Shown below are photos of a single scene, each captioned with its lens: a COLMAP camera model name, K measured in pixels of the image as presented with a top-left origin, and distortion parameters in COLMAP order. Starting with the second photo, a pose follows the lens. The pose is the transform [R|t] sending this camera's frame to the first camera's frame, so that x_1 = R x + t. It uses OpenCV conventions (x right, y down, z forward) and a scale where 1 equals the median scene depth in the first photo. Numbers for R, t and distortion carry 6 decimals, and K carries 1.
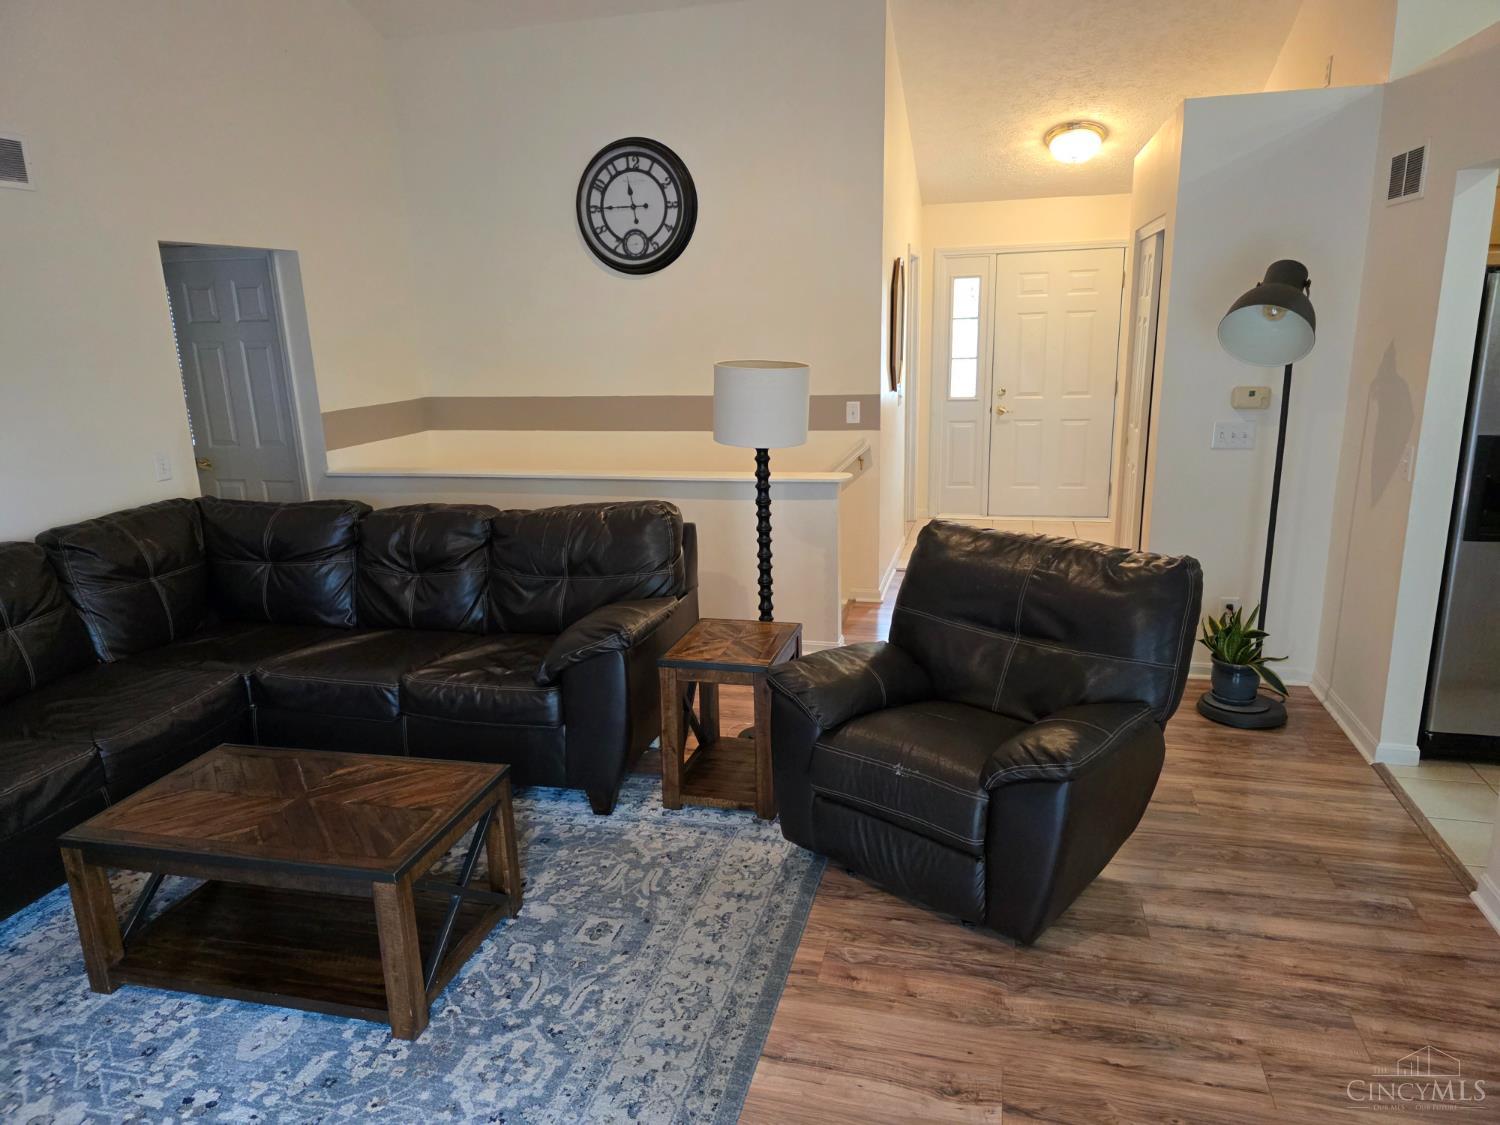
lens RADIAL K [[1008.6, 0, 739.5], [0, 1008.6, 568.3], [0, 0, 1]] dist [0.064625, -0.058510]
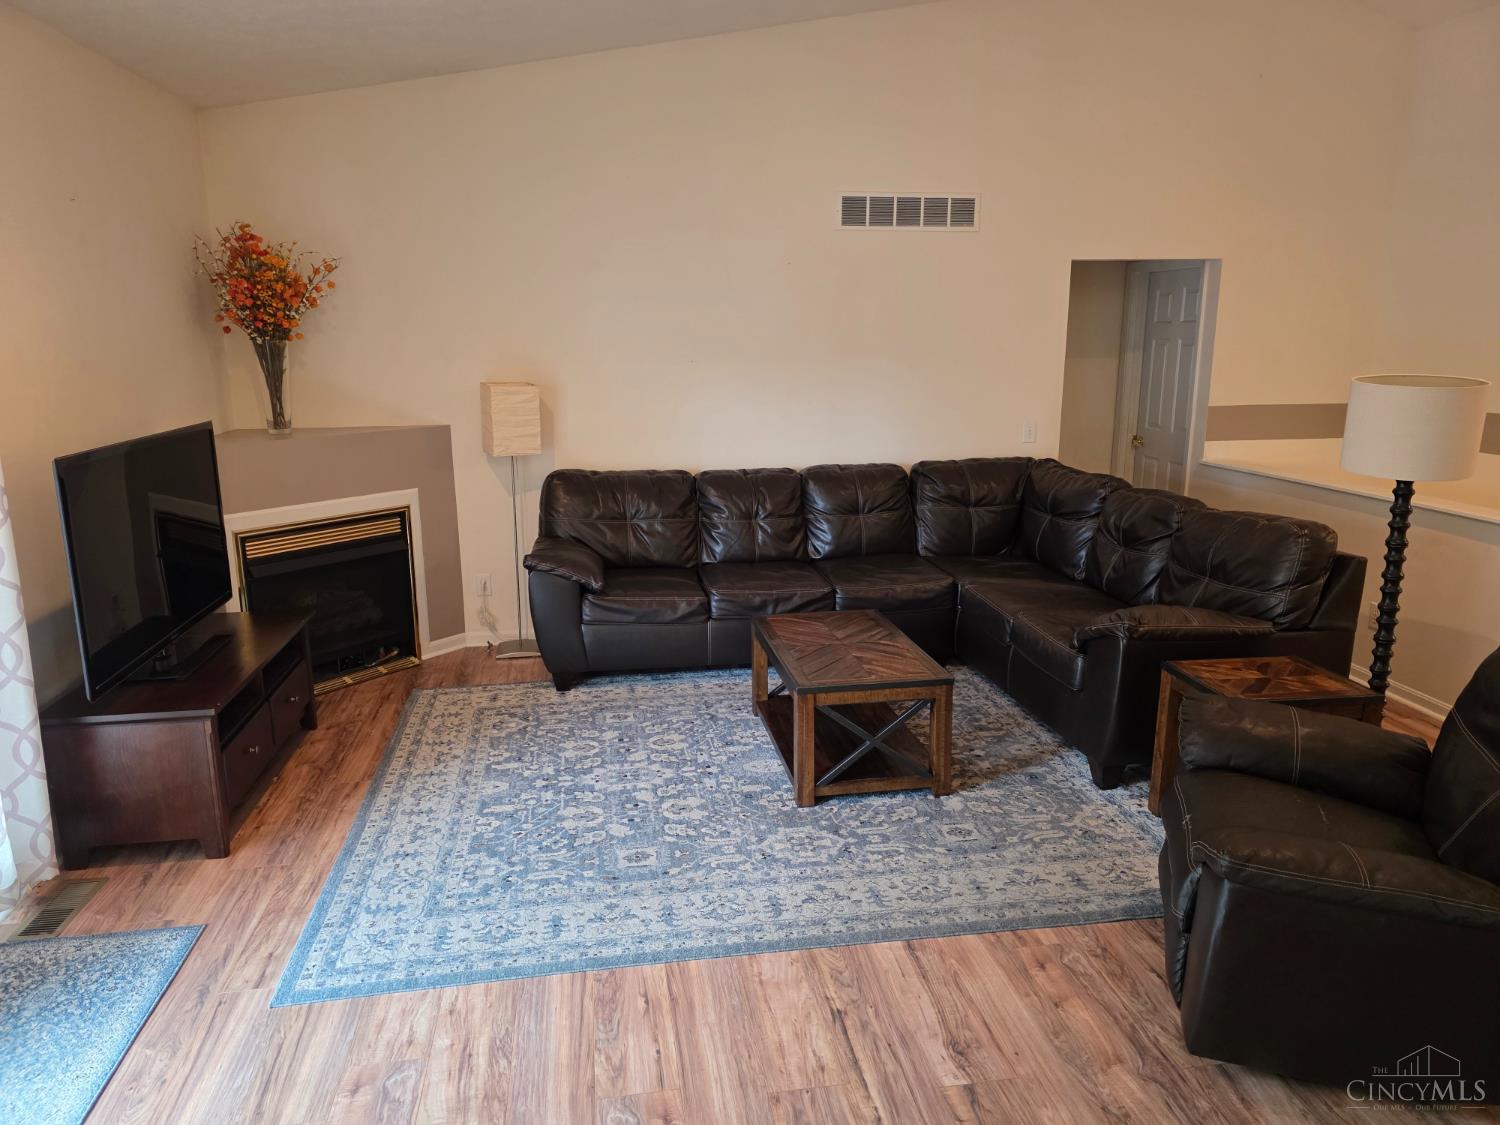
lens RADIAL K [[995.6, 0, 735.4], [0, 995.6, 560.4], [0, 0, 1]] dist [0.065690, -0.073293]
pose [[0.392494, 0.229632, -0.890627, 0.695892], [-0.230226, 0.962034, 0.146584, -0.062010], [0.890474, 0.147512, 0.430460, 0.192314]]
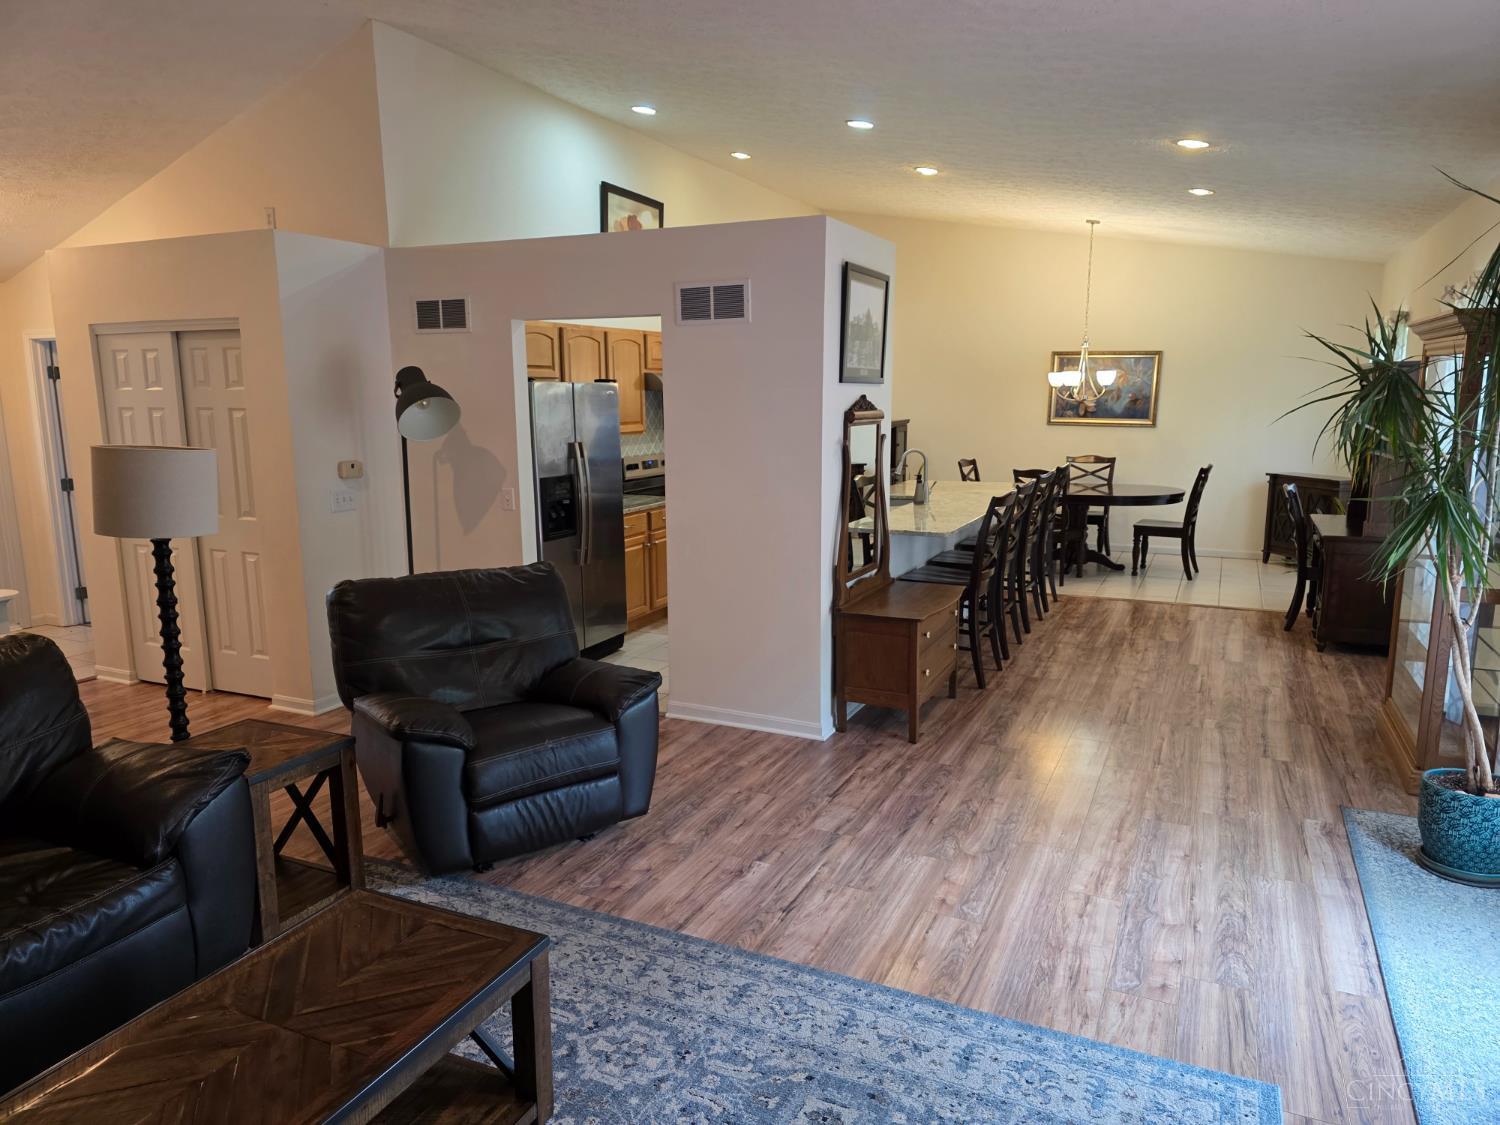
lens RADIAL K [[1010.8, 0, 753.3], [0, 1010.8, 560.0], [0, 0, 1]] dist [0.062752, -0.057327]
pose [[0.179701, -0.138310, 0.973950, -0.941001], [0.242211, 0.965808, 0.092464, -0.076391], [-0.953437, 0.219286, 0.207057, 0.401890]]
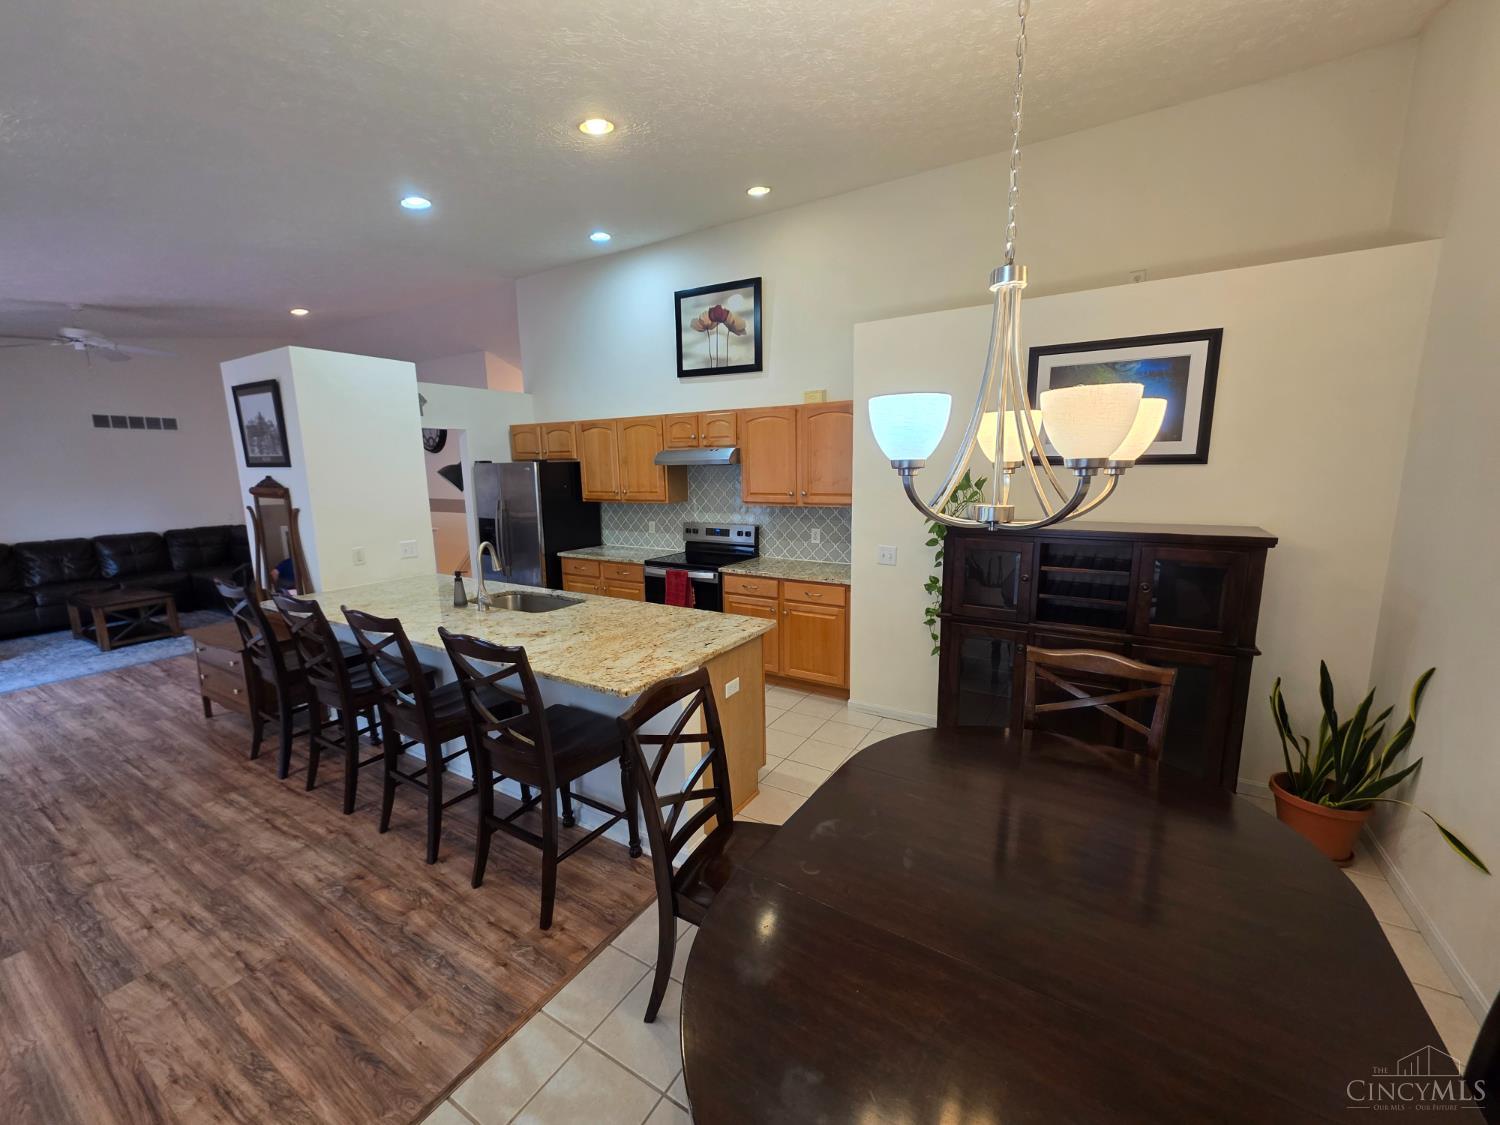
lens RADIAL K [[598.7, 0, 754.4], [0, 598.7, 563.1], [0, 0, 1]] dist [0.003235, 0.000420]
pose [[0.957628, 0.061494, -0.281366, 2.198937], [-0.082815, 0.994475, -0.064512, 0.048643], [0.275844, 0.085080, 0.957430, -0.449963]]
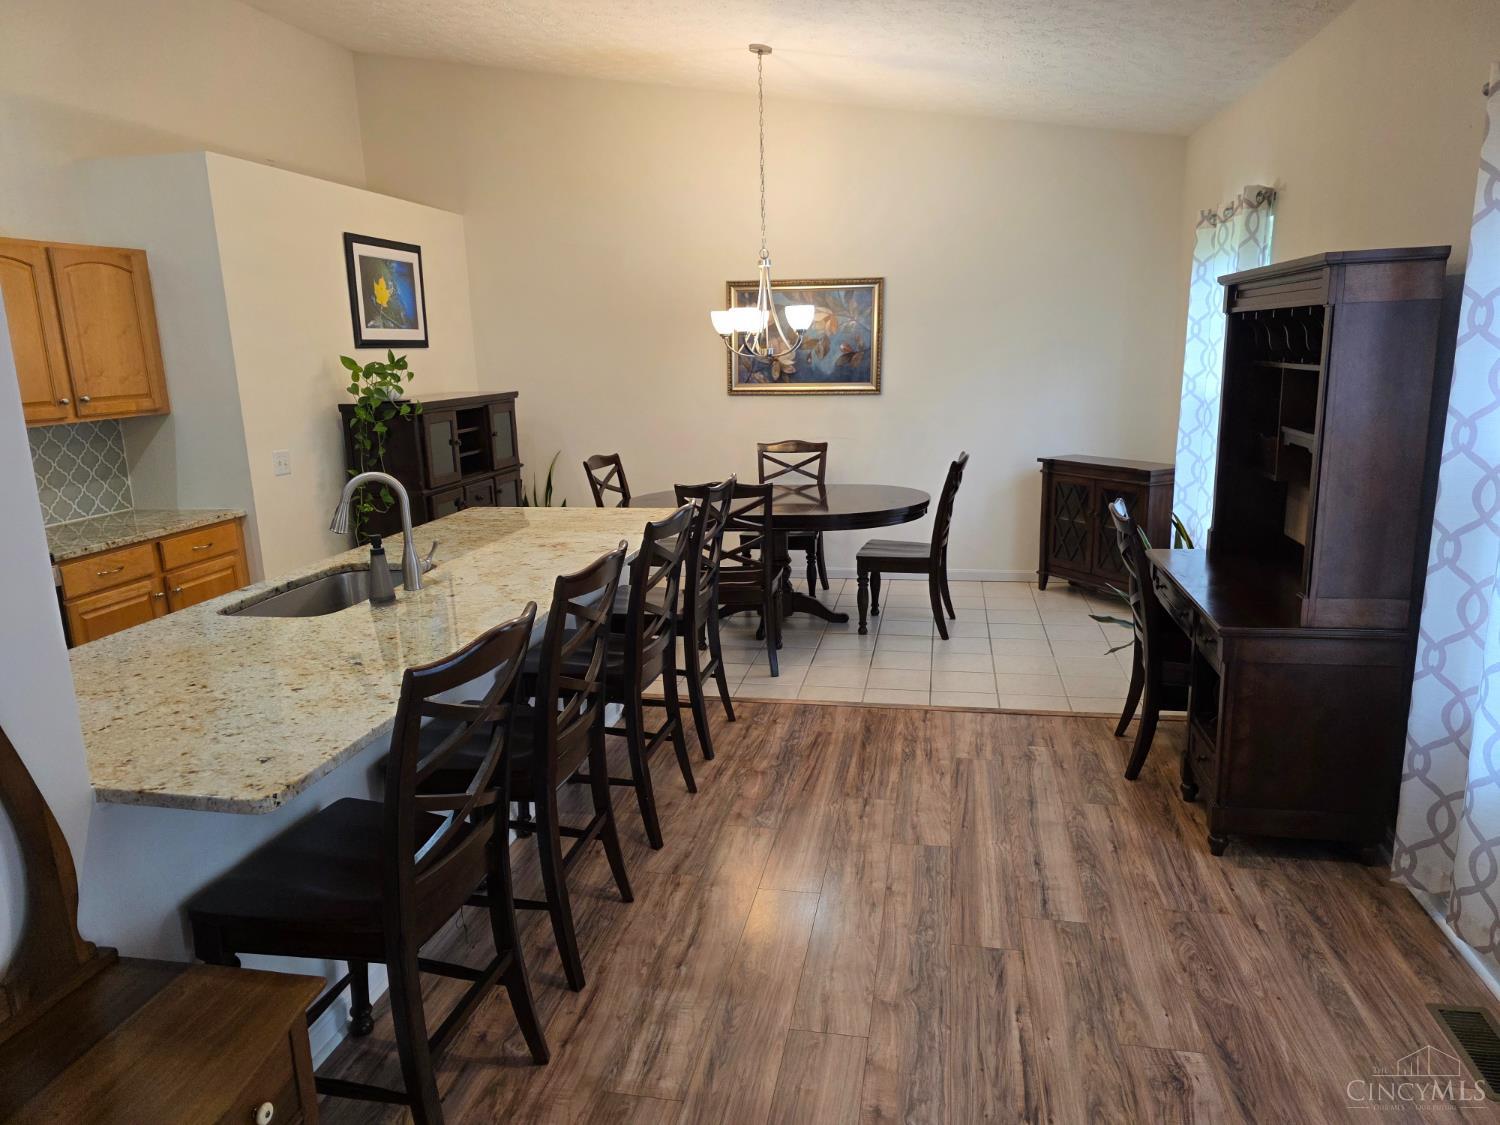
lens RADIAL K [[1000.2, 0, 737.8], [0, 1000.2, 568.9], [0, 0, 1]] dist [0.063856, -0.061673]
pose [[-0.052977, -0.188144, 0.980712, 0.384770], [0.275945, 0.941092, 0.195450, -0.024973], [-0.959712, 0.280977, 0.002061, 0.148161]]
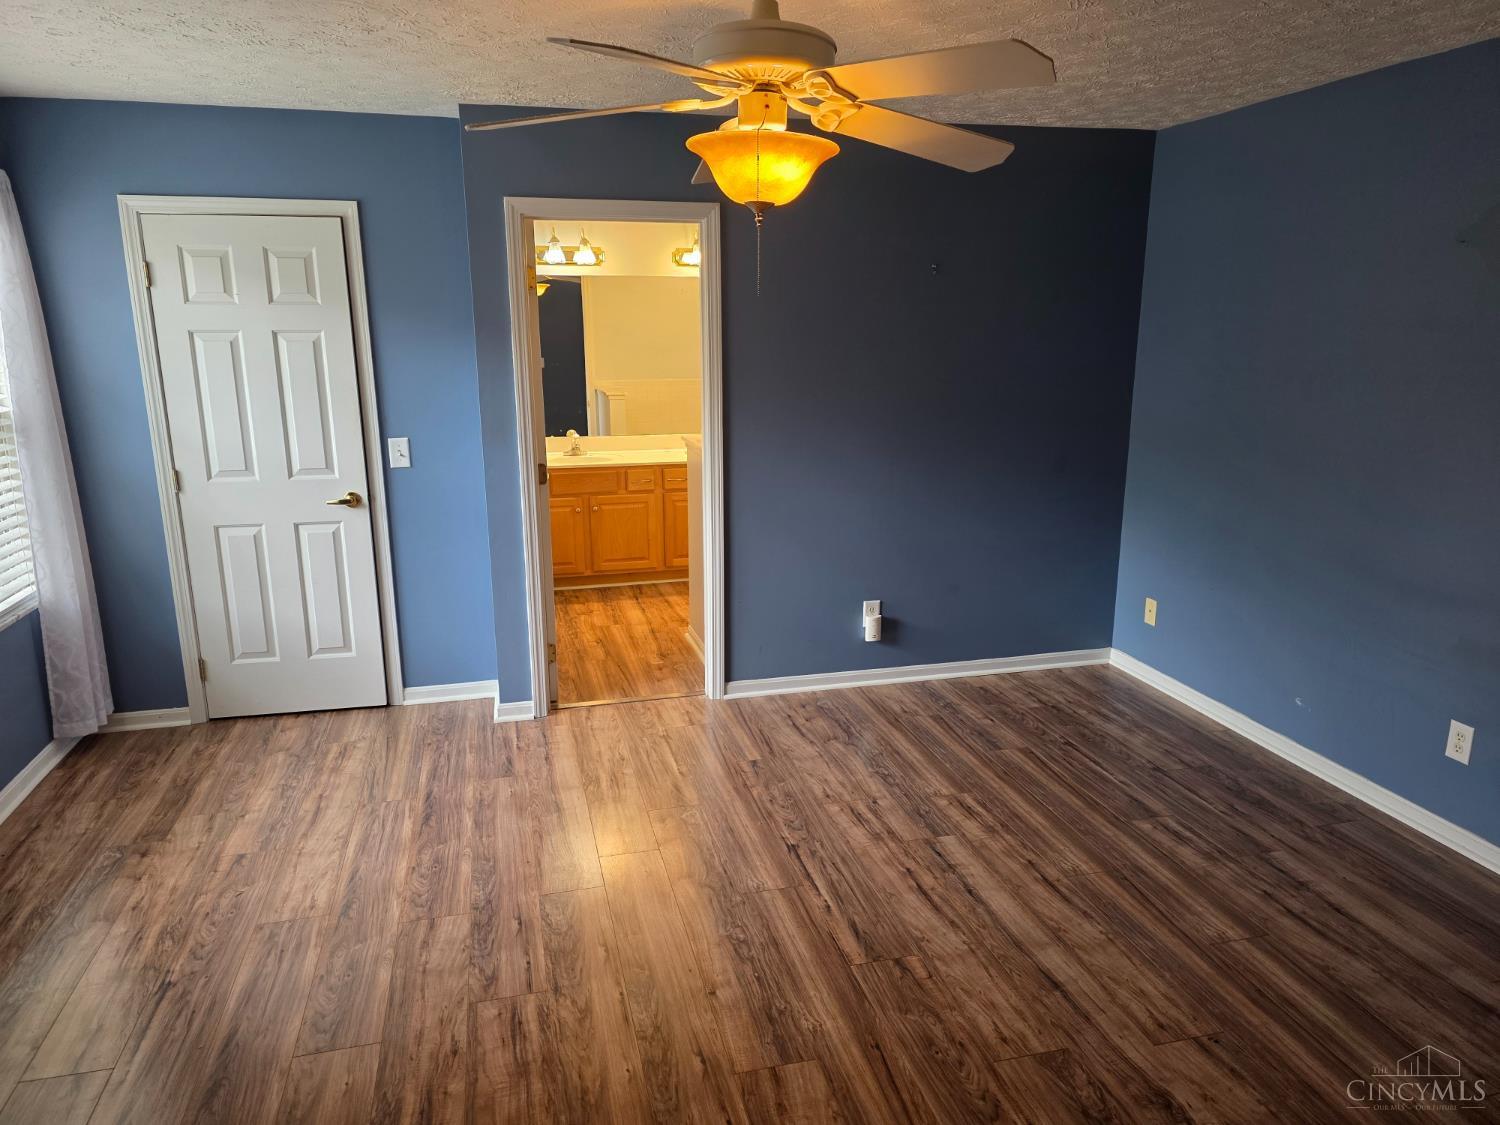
lens RADIAL K [[1008.6, 0, 739.5], [0, 1008.6, 568.3], [0, 0, 1]] dist [0.064625, -0.058510]
pose [[0.478473, 0.231491, -0.847039, 1.799441], [-0.226898, 0.964459, 0.135412, 0.119371], [0.848281, 0.127400, 0.513992, -0.565710]]
